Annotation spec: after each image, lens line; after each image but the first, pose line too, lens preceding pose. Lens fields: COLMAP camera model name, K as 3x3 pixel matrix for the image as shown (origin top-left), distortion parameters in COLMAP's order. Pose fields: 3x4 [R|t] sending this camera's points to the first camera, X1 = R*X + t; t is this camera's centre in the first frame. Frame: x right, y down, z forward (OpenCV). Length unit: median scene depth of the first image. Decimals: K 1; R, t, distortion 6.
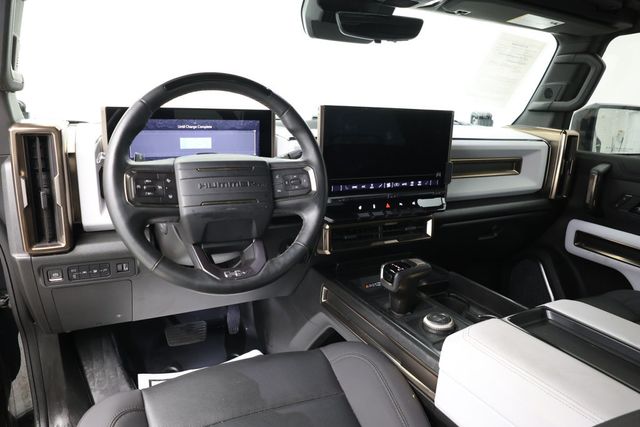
lens RADIAL K [[451.5, 0, 320.0], [0, 451.5, 213.5], [0, 0, 1]] dist [-0.038149, 0.005631]
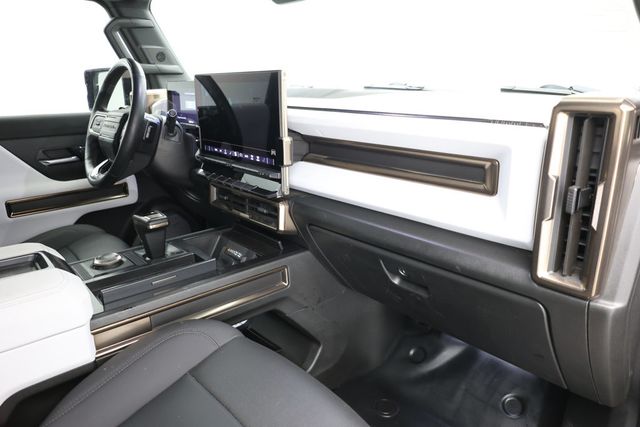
lens RADIAL K [[440.1, 0, 320.0], [0, 440.1, 213.5], [0, 0, 1]] dist [0.023629, 0.001628]
pose [[0.200560, 0.224650, -0.953576, 1.581959], [-0.228338, 0.957266, 0.177494, -0.210943], [0.952700, 0.182140, 0.243286, 1.356959]]
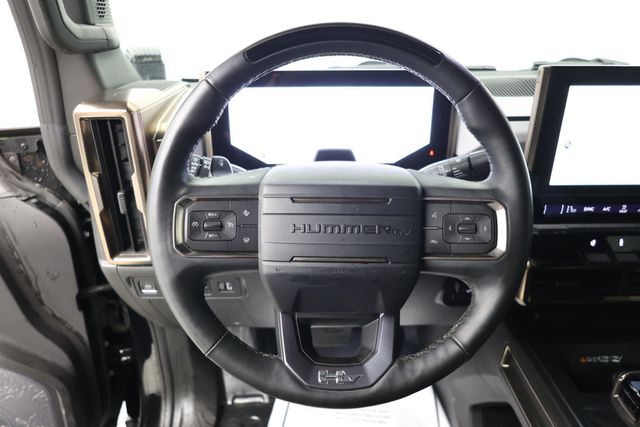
lens RADIAL K [[440.1, 0, 320.0], [0, 440.1, 213.5], [0, 0, 1]] dist [0.023629, 0.001628]
pose [[0.896922, 0.150287, -0.415865, 0.005718], [-0.082981, 0.980969, 0.175538, -0.167860], [0.434332, -0.122935, 0.892324, 0.448403]]
